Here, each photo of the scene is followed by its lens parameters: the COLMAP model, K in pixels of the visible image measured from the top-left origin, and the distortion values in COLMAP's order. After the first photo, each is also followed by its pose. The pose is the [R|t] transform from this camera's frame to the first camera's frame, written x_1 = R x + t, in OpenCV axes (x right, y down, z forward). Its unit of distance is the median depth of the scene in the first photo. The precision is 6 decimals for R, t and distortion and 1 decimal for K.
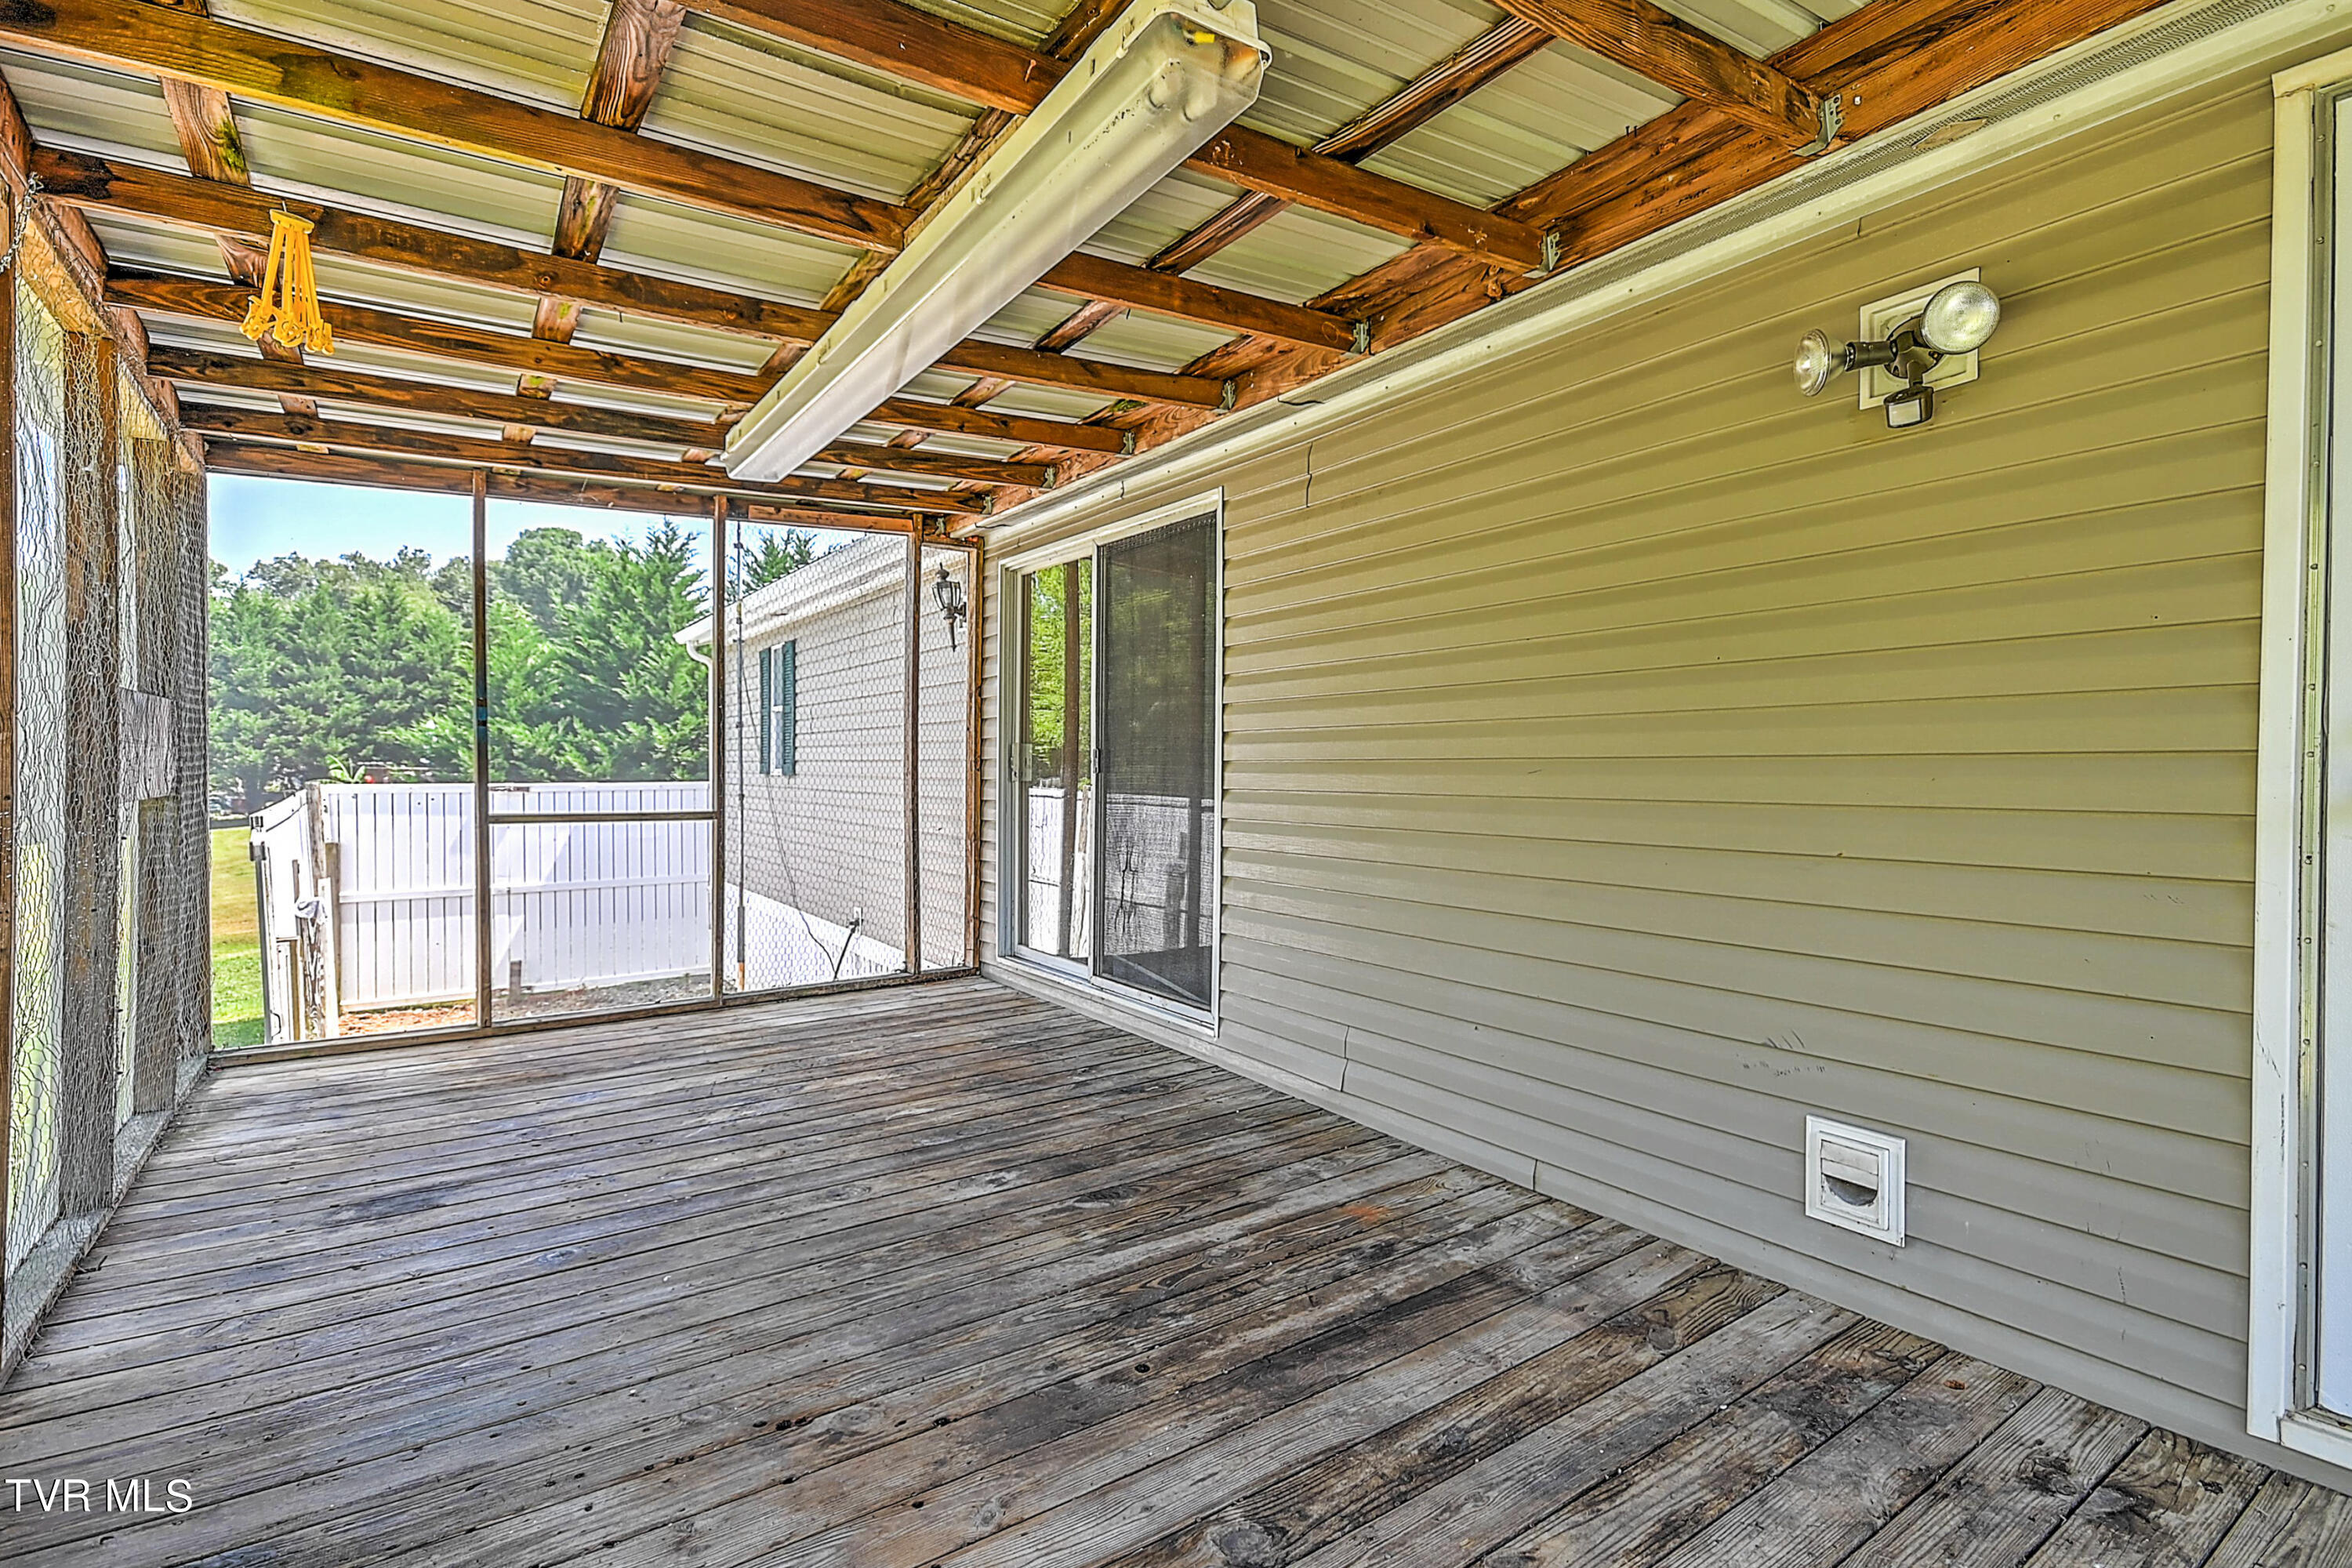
lens RADIAL K [[1112.5, 0, 1192.4], [0, 1112.5, 777.9], [0, 0, 1]] dist [0.017020, -0.001286]
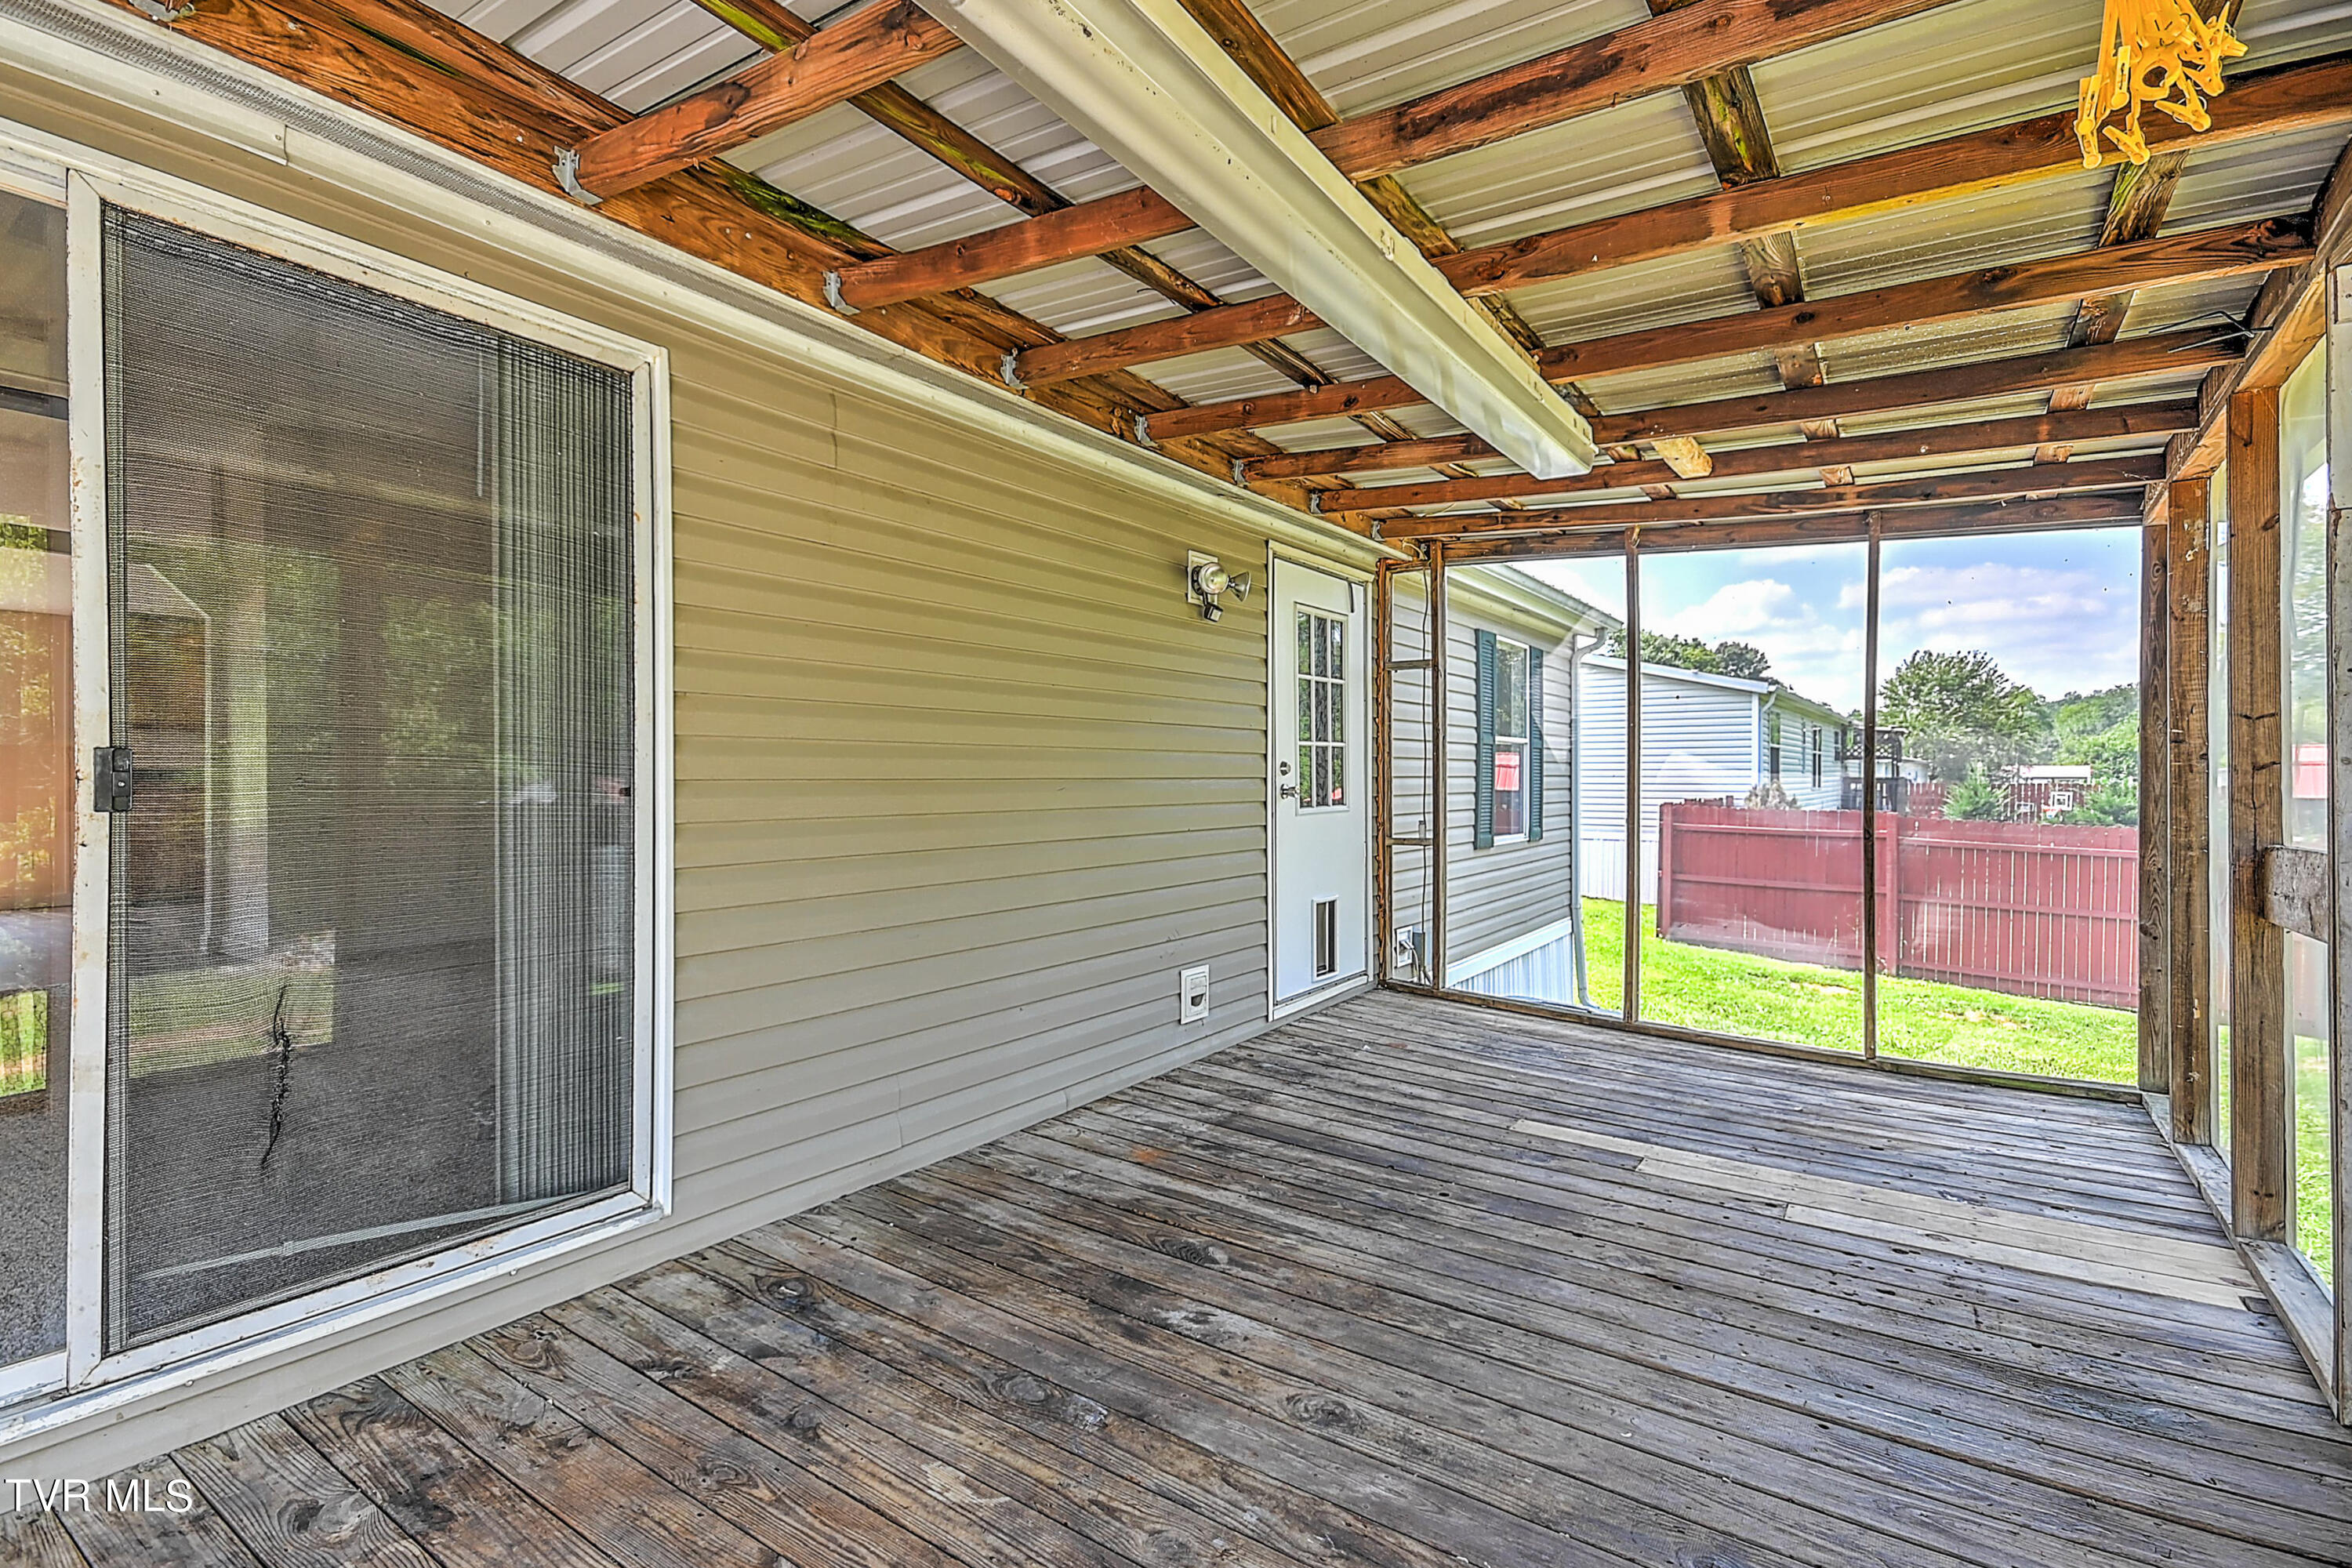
lens RADIAL K [[1068.1, 0, 1174.6], [0, 1068.1, 770.5], [0, 0, 1]] dist [0.015106, -0.000339]
pose [[-0.338896, -0.004110, 0.940815, -0.825559], [0.000275, 0.999990, 0.004467, -0.030069], [-0.940824, 0.001773, -0.338892, 1.186814]]
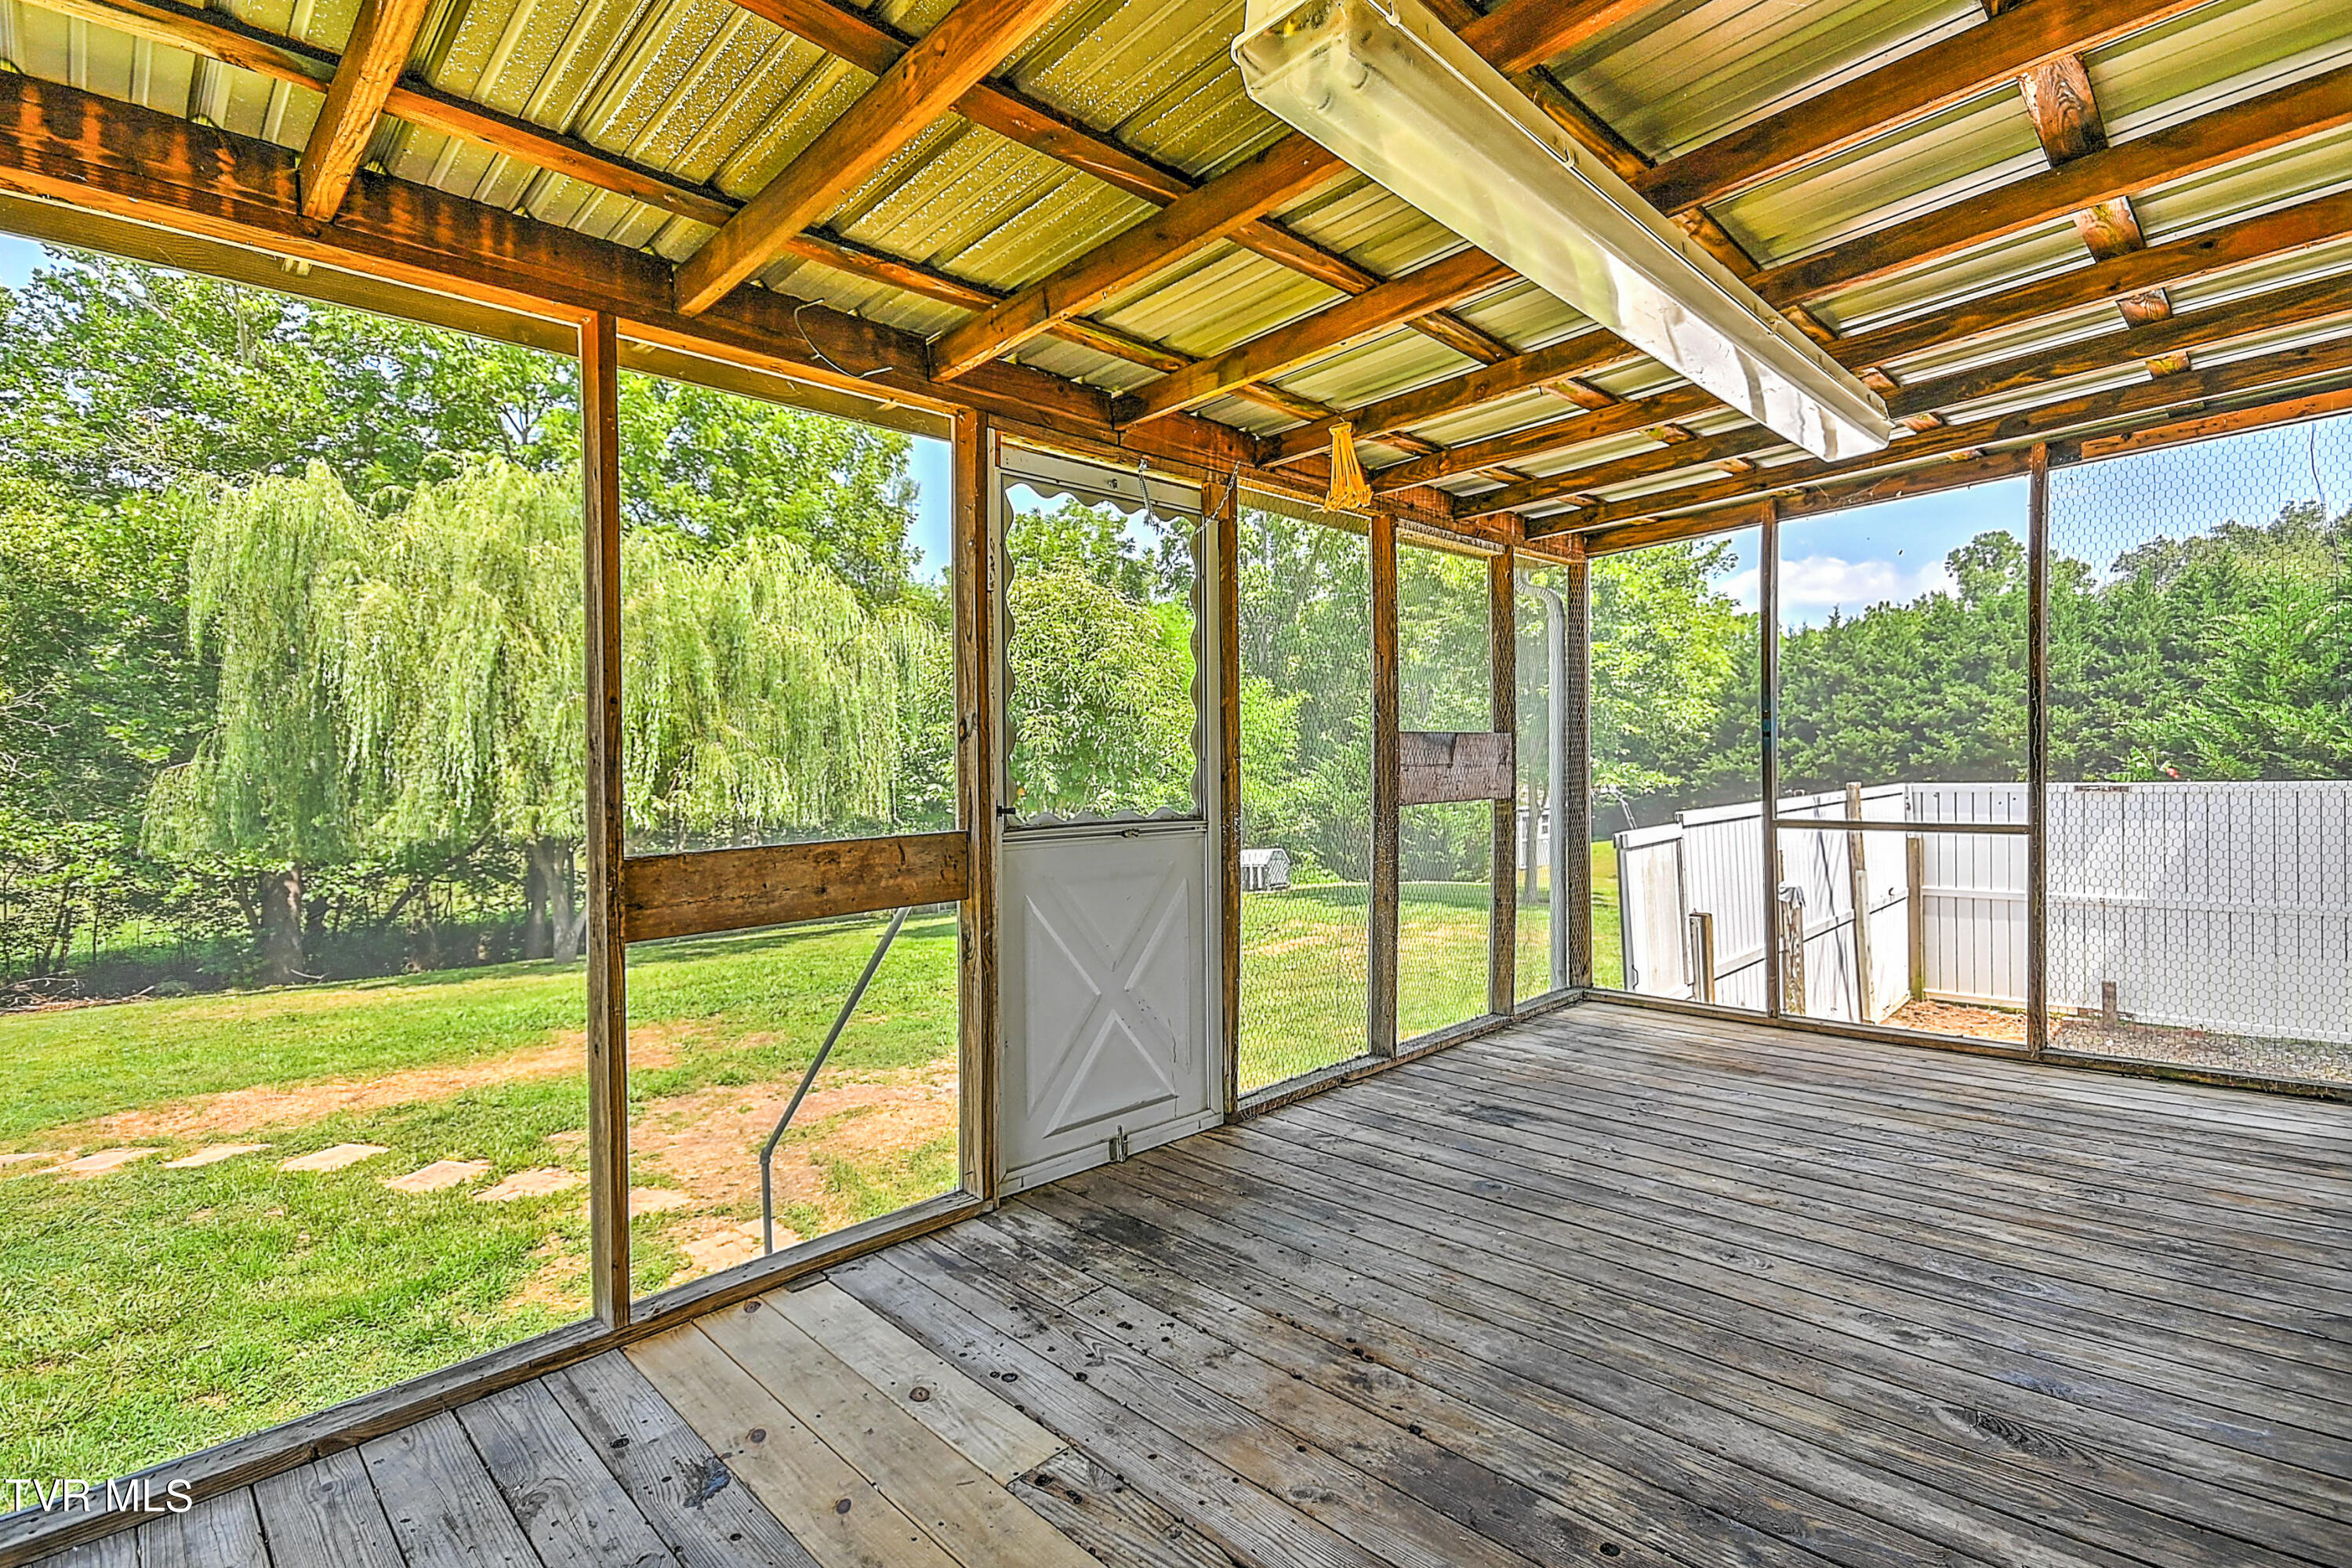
lens RADIAL K [[1112.5, 0, 1192.4], [0, 1112.5, 777.9], [0, 0, 1]] dist [0.017020, -0.001286]
pose [[0.174356, 0.000687, -0.984682, 0.451600], [0.007480, 0.999970, 0.002023, -0.017951], [0.984654, -0.007718, 0.174346, 0.371297]]
